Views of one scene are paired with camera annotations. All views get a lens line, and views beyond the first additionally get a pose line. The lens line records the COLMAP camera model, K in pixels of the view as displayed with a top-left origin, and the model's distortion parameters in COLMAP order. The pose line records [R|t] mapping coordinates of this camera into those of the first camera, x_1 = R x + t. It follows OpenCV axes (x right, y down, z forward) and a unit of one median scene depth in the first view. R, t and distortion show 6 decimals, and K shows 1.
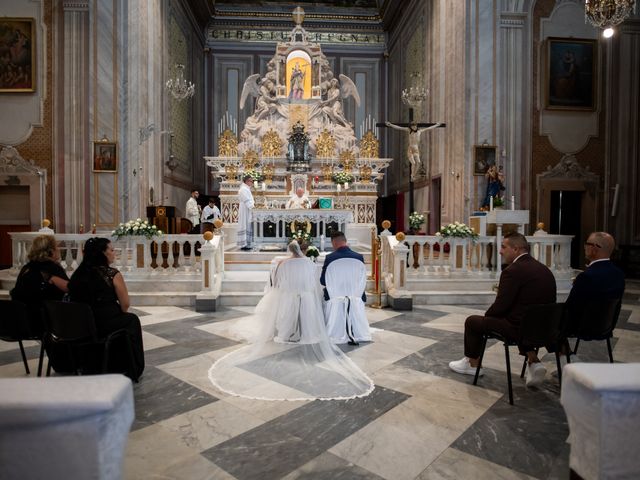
lens RADIAL K [[412.4, 0, 318.0], [0, 412.4, 238.7], [0, 0, 1]] dist [-0.039329, 0.015871]
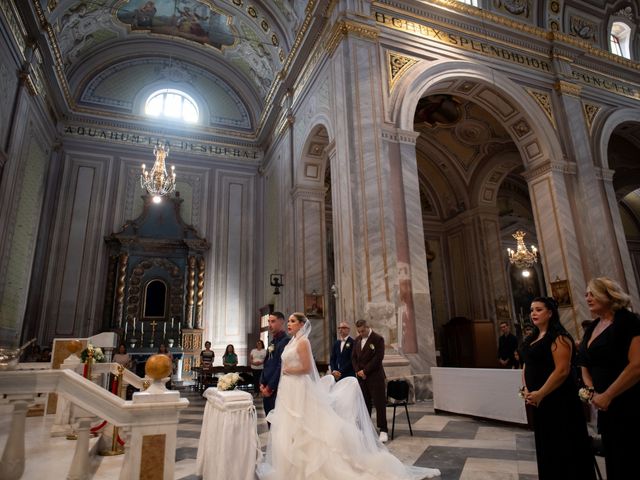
lens RADIAL K [[412.4, 0, 318.0], [0, 412.4, 238.7], [0, 0, 1]] dist [-0.039329, 0.015871]
pose [[-0.296793, 0.259666, 0.918960, -0.319944], [0.055533, 0.965385, -0.254849, -0.007527], [-0.953326, -0.024605, -0.300939, 0.452241]]
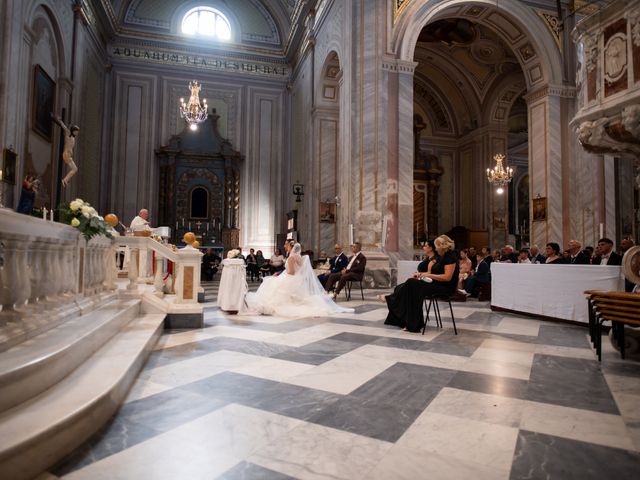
lens RADIAL K [[412.4, 0, 318.0], [0, 412.4, 238.7], [0, 0, 1]] dist [-0.039329, 0.015871]
pose [[-0.200563, 0.037768, 0.978952, -0.527627], [0.017135, 0.999239, -0.035040, 0.013297], [-0.979531, 0.009747, -0.201058, 0.422640]]
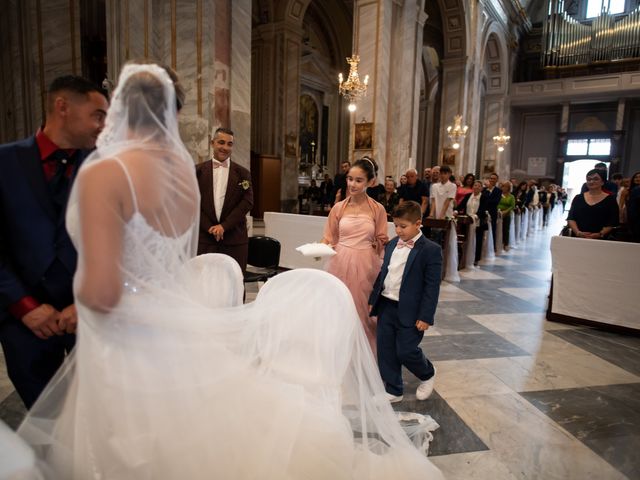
lens RADIAL K [[412.4, 0, 318.0], [0, 412.4, 238.7], [0, 0, 1]] dist [-0.039329, 0.015871]
pose [[-0.782706, -0.108928, 0.612786, -0.090190], [-0.013493, 0.987304, 0.158268, -0.012701], [-0.622246, 0.115609, -0.774238, 0.425026]]
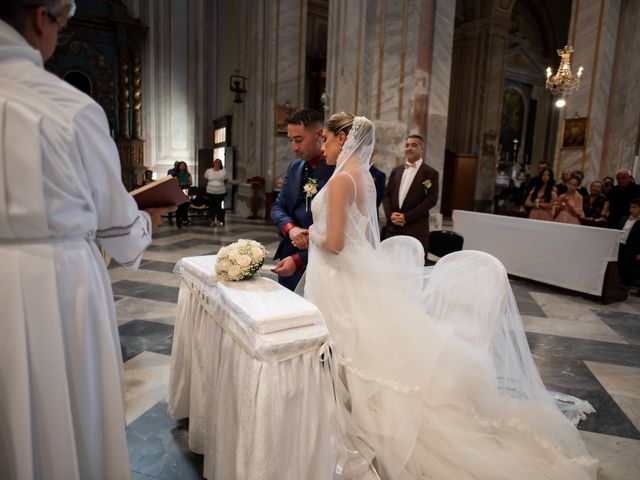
lens RADIAL K [[412.4, 0, 318.0], [0, 412.4, 238.7], [0, 0, 1]] dist [-0.039329, 0.015871]
pose [[-0.425407, -0.158215, 0.891065, -0.128101], [-0.013178, 0.985579, 0.168705, -0.014971], [-0.904906, 0.060025, -0.421357, 0.454098]]
